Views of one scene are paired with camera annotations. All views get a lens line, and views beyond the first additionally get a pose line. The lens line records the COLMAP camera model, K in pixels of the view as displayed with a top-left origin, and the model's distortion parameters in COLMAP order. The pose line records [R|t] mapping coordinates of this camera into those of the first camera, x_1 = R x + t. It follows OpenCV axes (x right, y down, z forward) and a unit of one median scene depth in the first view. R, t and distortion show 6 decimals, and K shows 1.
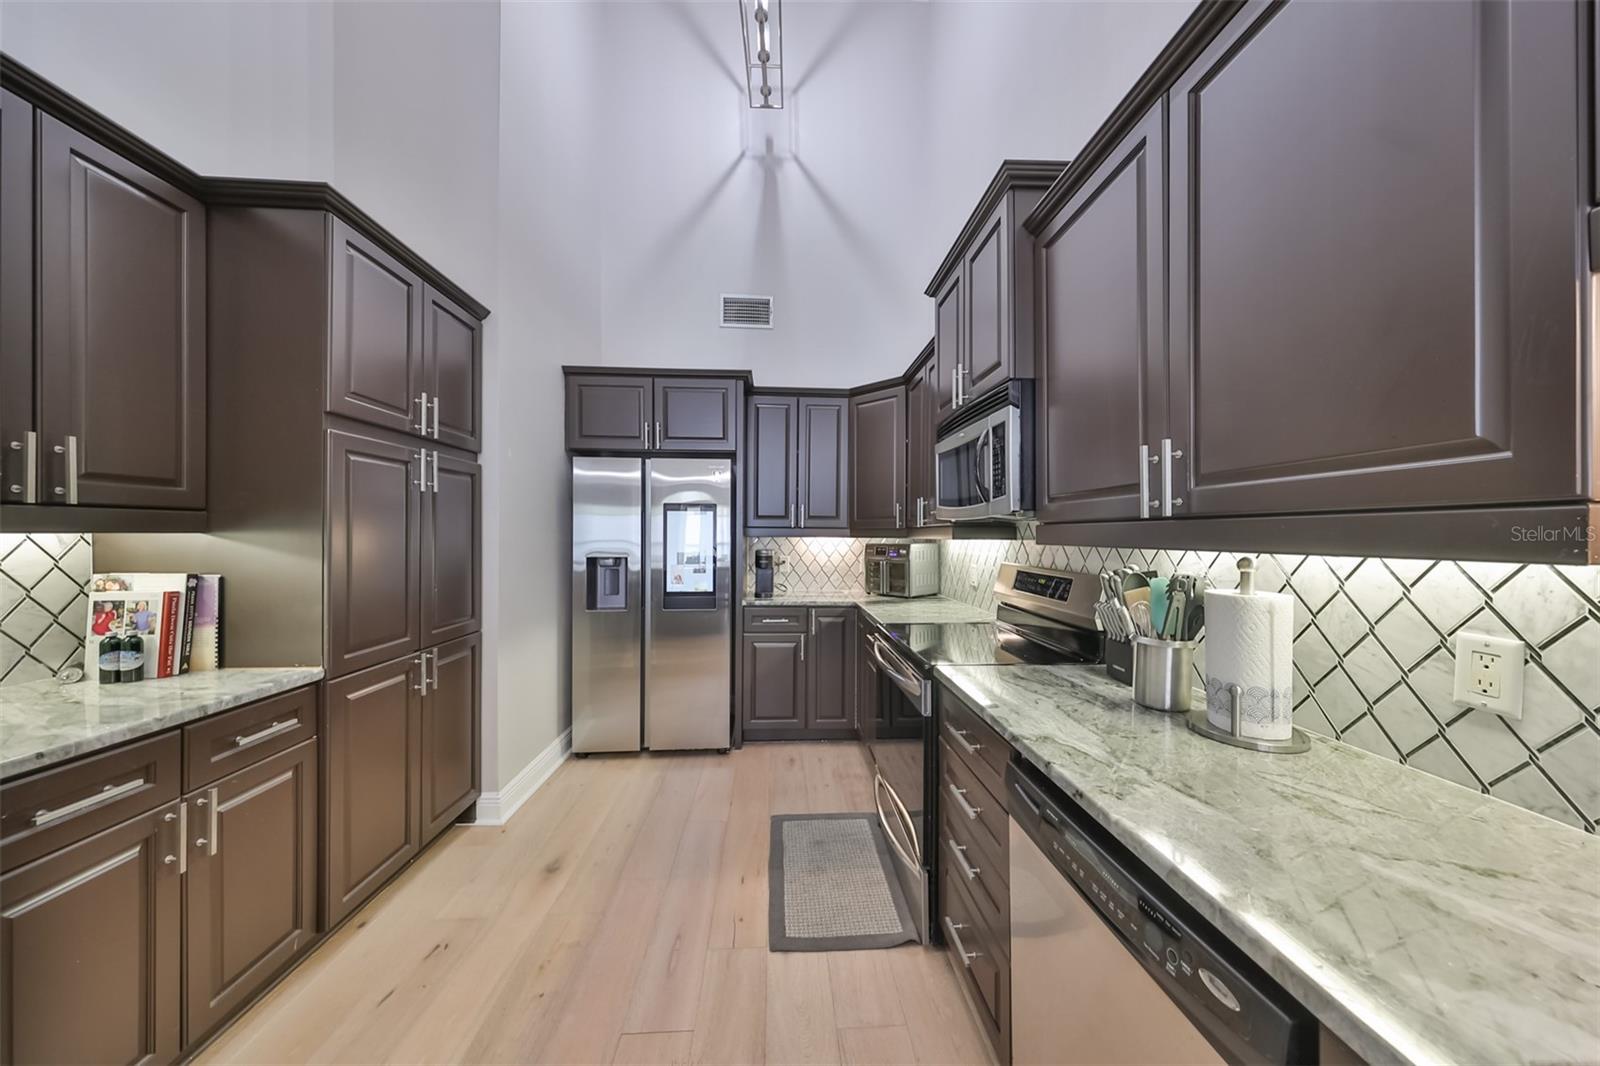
lens RADIAL K [[503.3, 0, 811.1], [0, 503.3, 540.1], [0, 0, 1]] dist [0.006082, -0.000019]
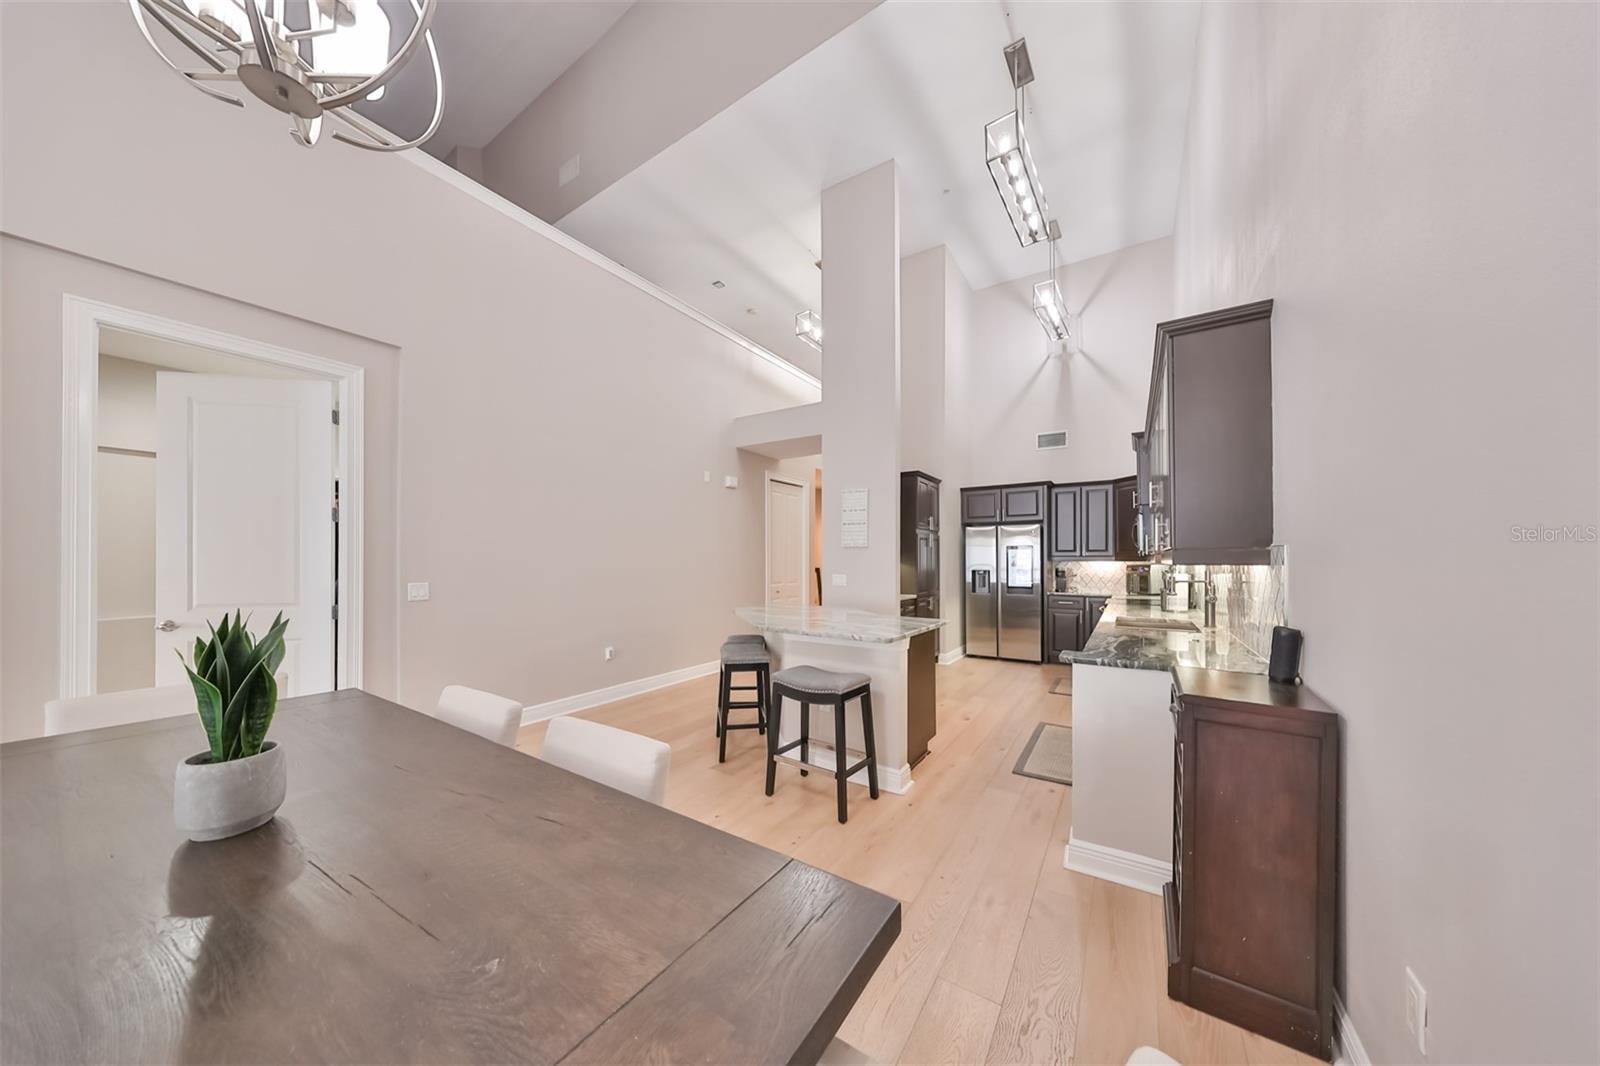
lens RADIAL K [[503.3, 0, 789.3], [0, 503.3, 548.1], [0, 0, 1]] dist [0.006082, -0.000019]
pose [[0.784801, -0.018250, -0.619479, 0.315398], [-0.005868, 0.999303, -0.036873, 0.022689], [0.619720, 0.032573, 0.784147, -1.272447]]
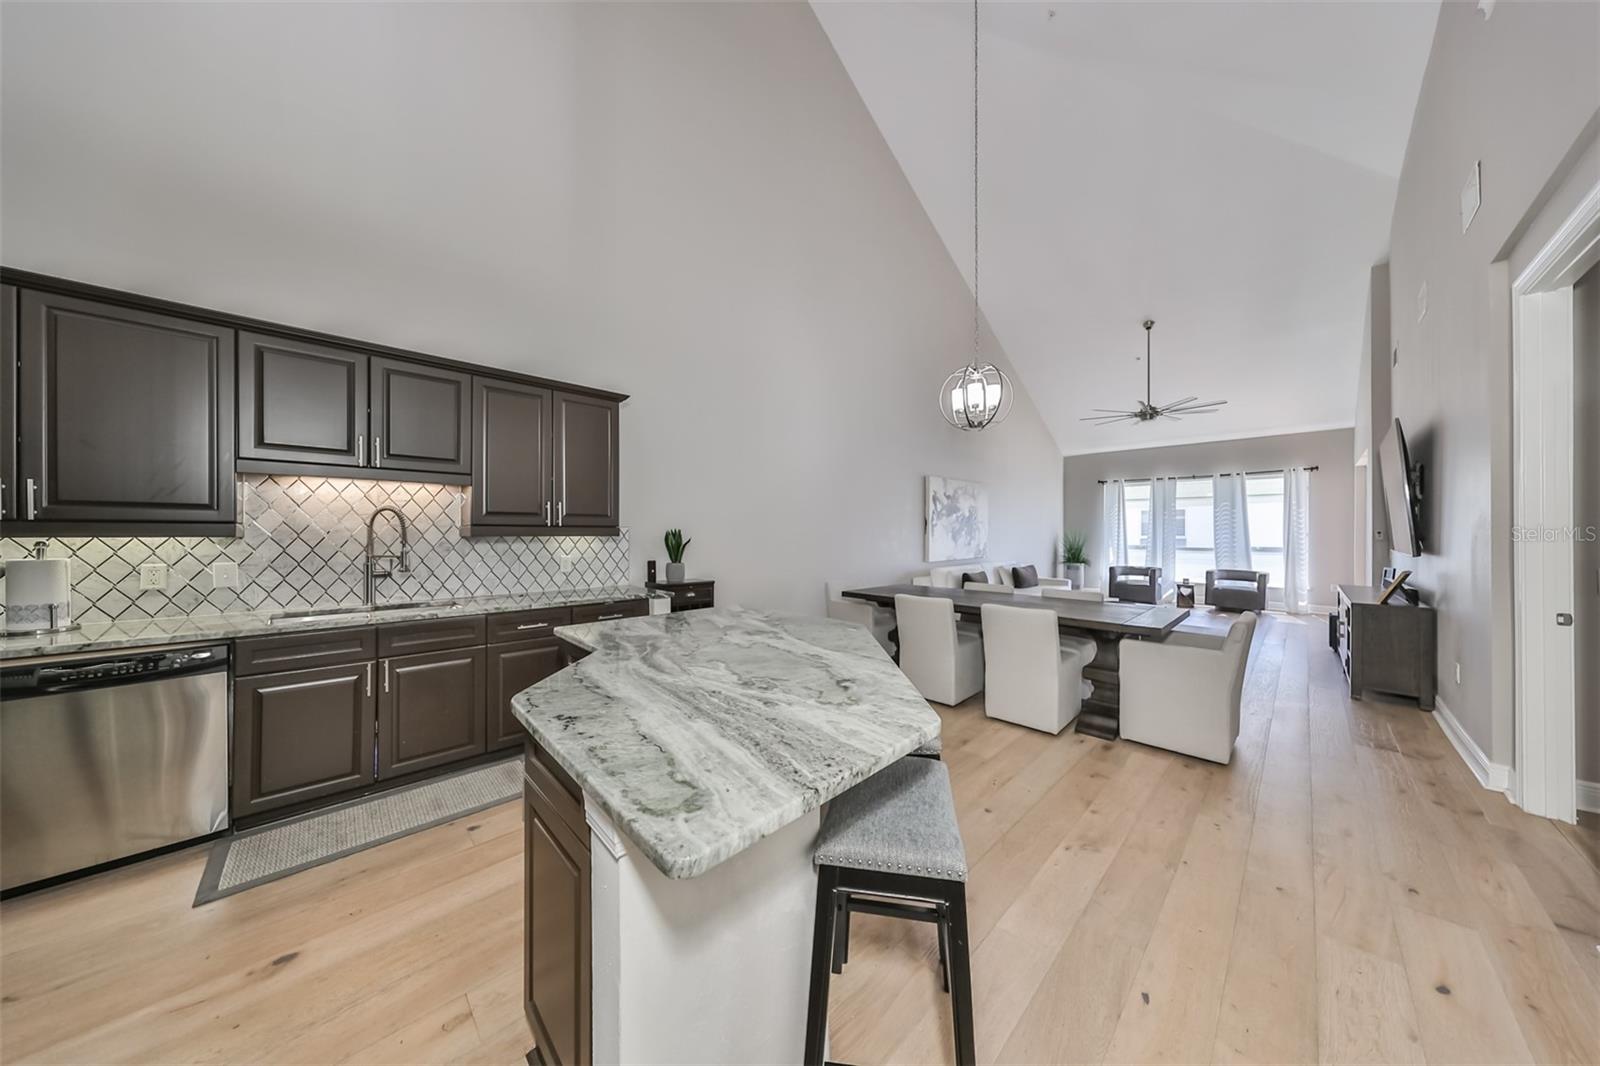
lens RADIAL K [[503.3, 0, 810.0], [0, 503.3, 532.3], [0, 0, 1]] dist [0.006082, -0.000019]
pose [[-0.668869, -0.002935, 0.743374, -0.875470], [0.003830, 0.999965, 0.007394, -0.001062], [-0.743370, 0.007793, -0.668835, 0.036881]]
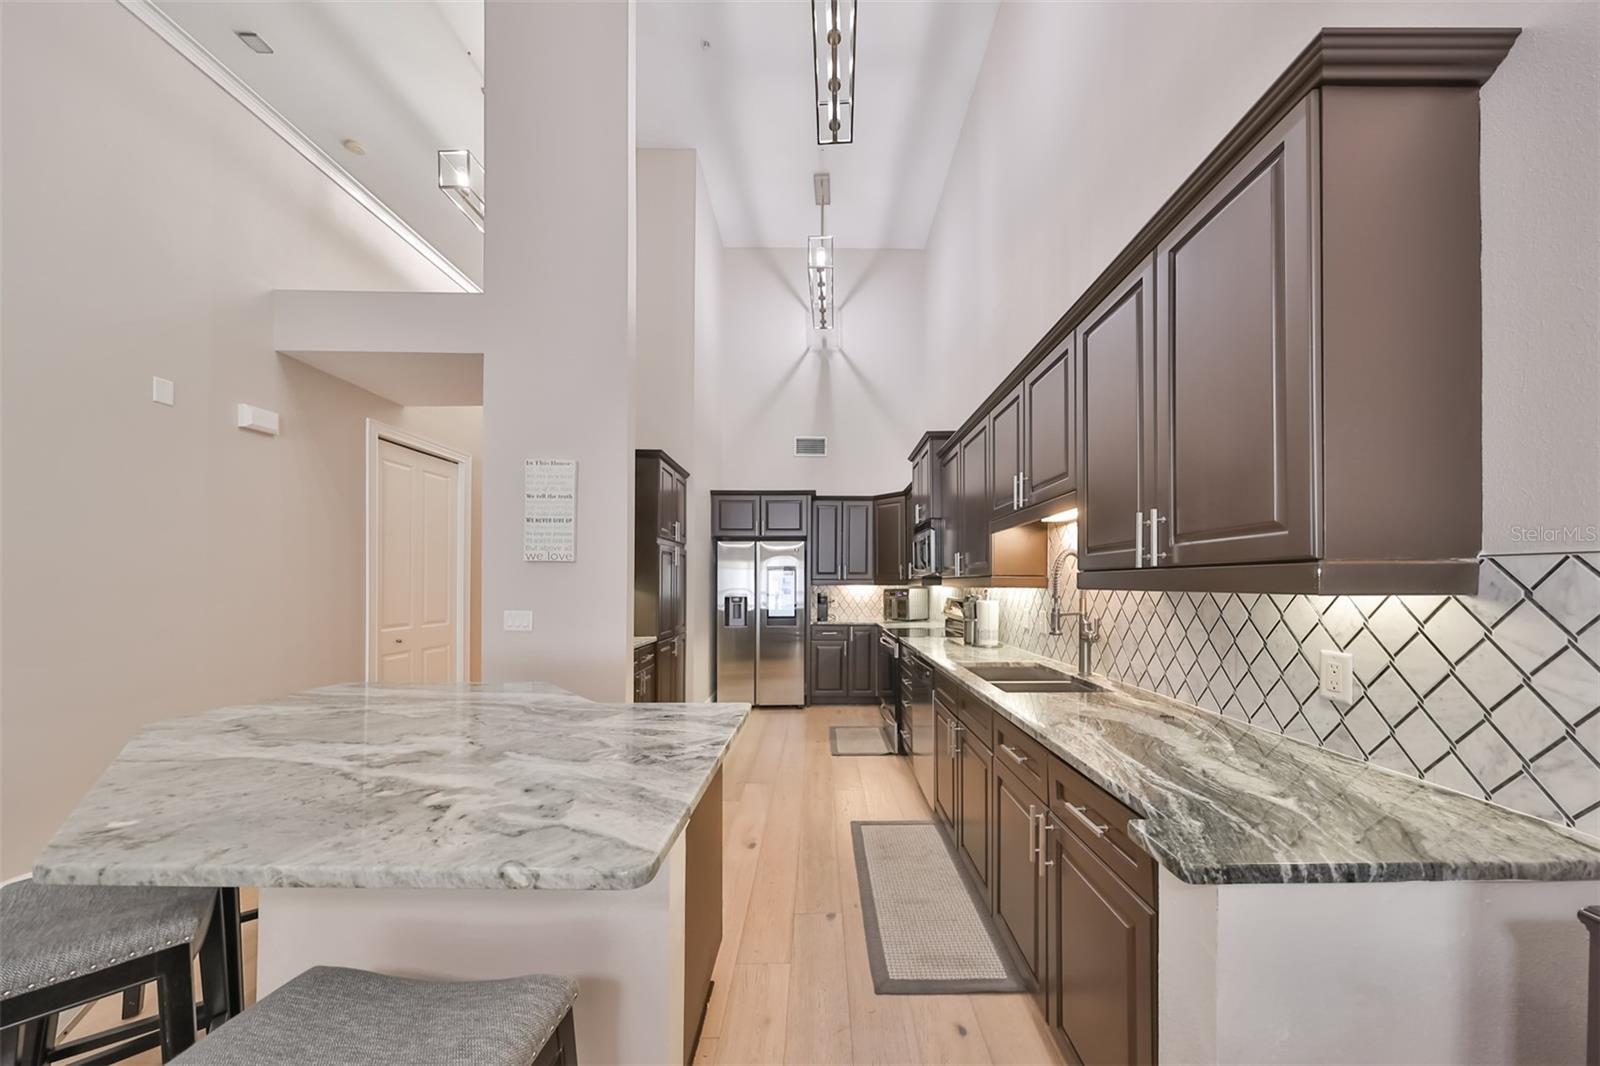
lens RADIAL K [[503.3, 0, 827.2], [0, 503.3, 582.0], [0, 0, 1]] dist [0.006082, -0.000019]
pose [[0.998479, -0.003866, -0.055004, 0.015886], [0.002921, 0.999847, -0.017236, 0.012910], [0.055062, 0.017049, 0.998337, -0.735067]]
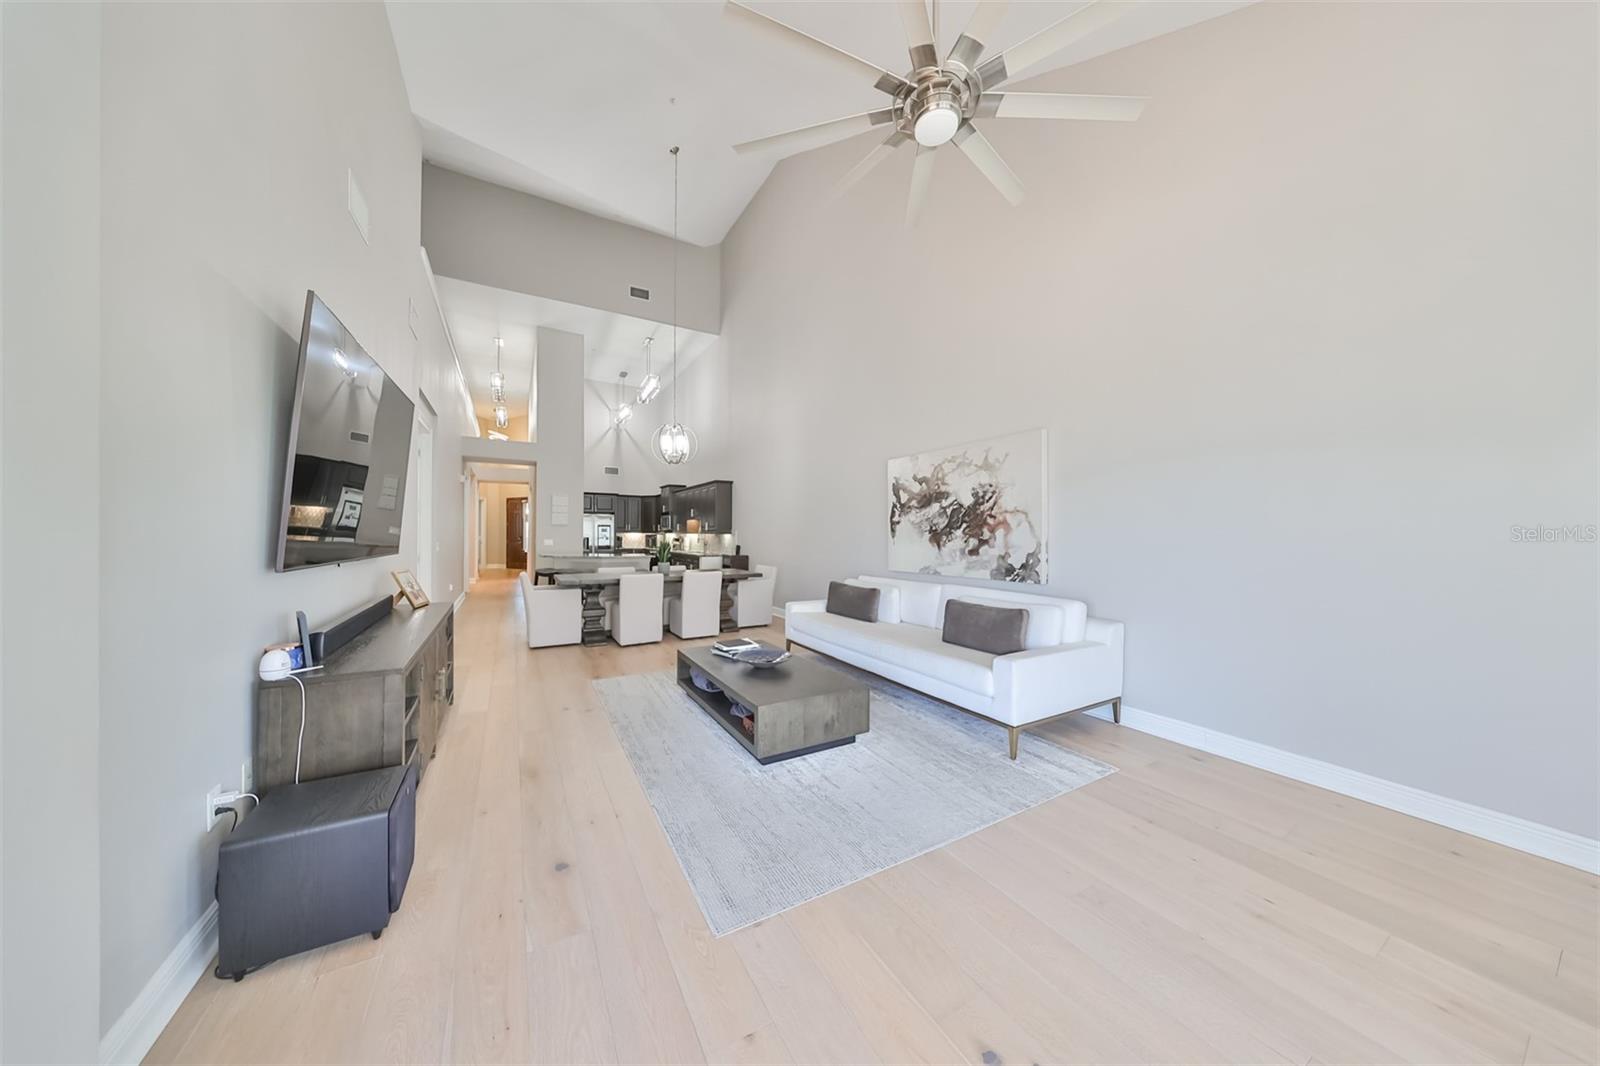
lens RADIAL K [[503.3, 0, 797.3], [0, 503.3, 534.1], [0, 0, 1]] dist [0.006082, -0.000019]
pose [[0.900804, 0.004973, 0.434198, -0.602045], [-0.000906, 0.999954, -0.009573, 0.043798], [-0.434226, 0.008230, 0.900767, -3.464511]]
